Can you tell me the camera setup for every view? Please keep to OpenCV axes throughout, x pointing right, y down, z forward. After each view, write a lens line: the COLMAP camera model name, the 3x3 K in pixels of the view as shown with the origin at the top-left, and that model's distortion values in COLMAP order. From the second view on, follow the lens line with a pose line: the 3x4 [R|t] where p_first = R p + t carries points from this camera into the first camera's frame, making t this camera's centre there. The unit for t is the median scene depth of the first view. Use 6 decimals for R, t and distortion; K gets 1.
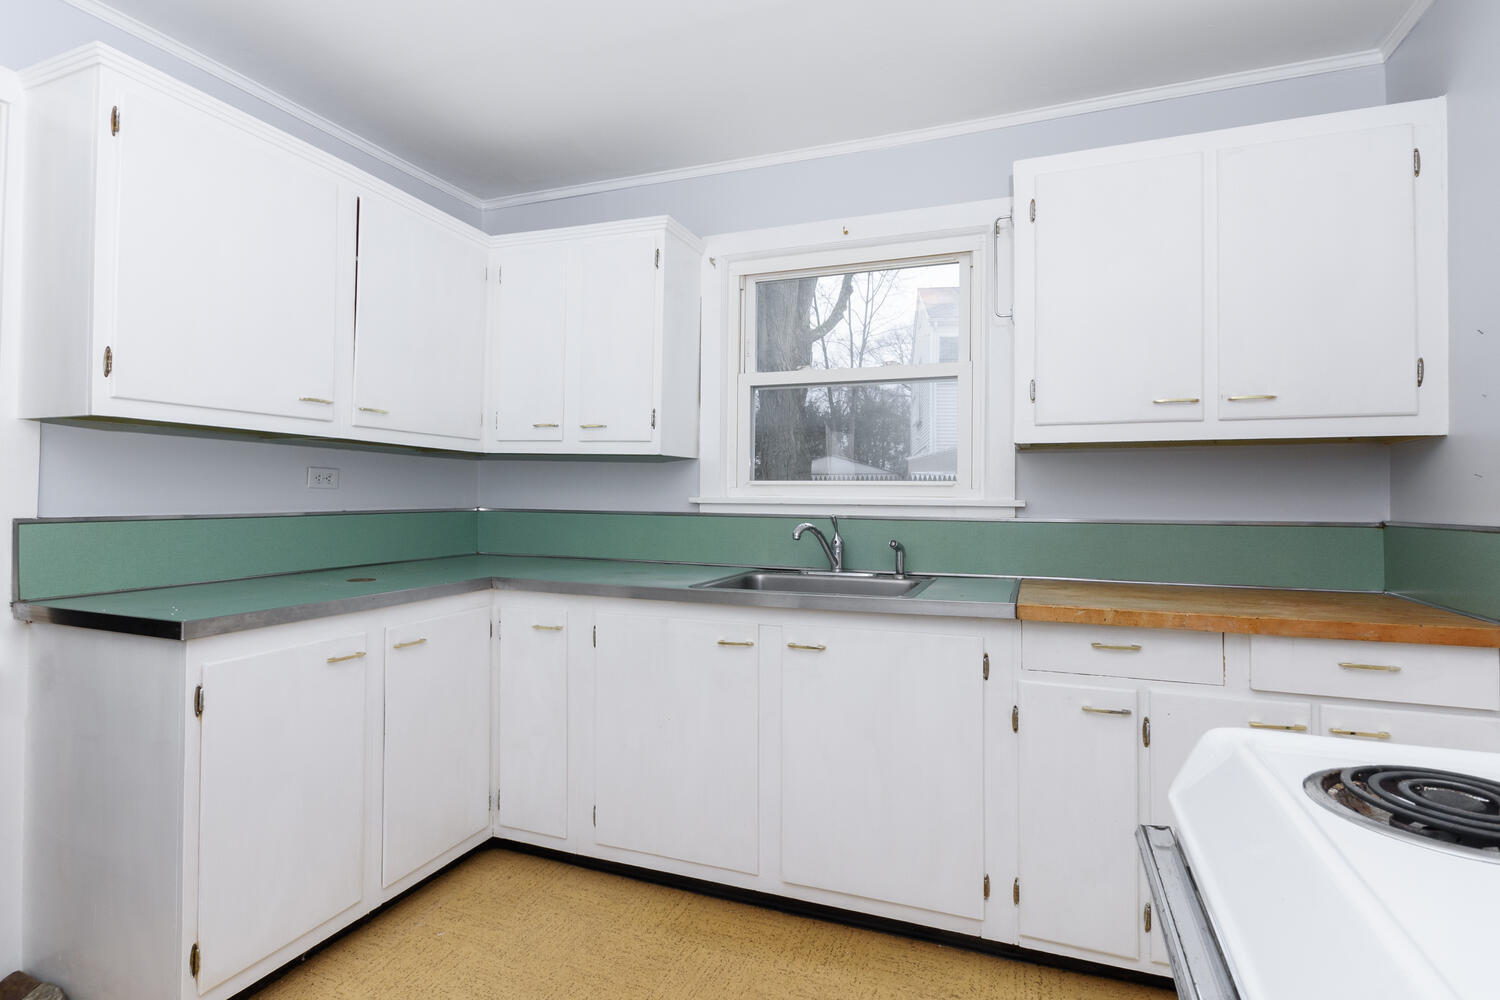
lens RADIAL K [[693.0, 0, 790.6], [0, 693.0, 493.7], [0, 0, 1]] dist [0.001462, 0.000172]
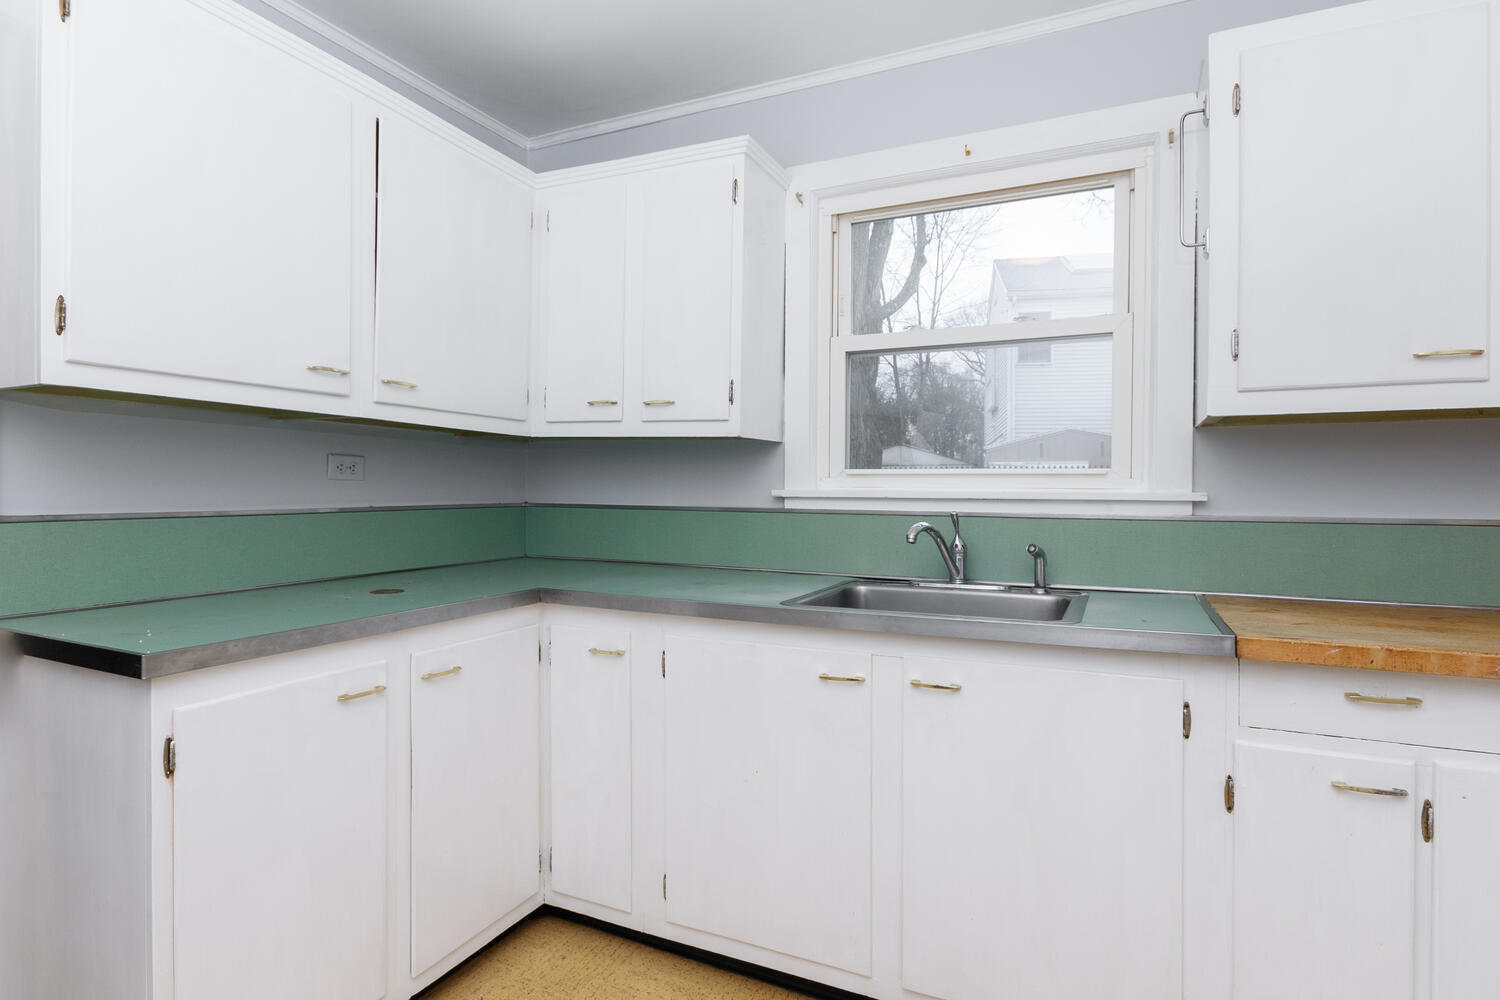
lens RADIAL K [[714.3, 0, 750.0], [0, 714.3, 500.0], [0, 0, 1]] dist [0.000511, -0.000070]
pose [[0.991383, -0.000886, -0.130995, -0.074226], [0.003147, 0.999850, 0.017048, 0.003131], [0.130961, -0.017314, 0.991236, 0.195522]]
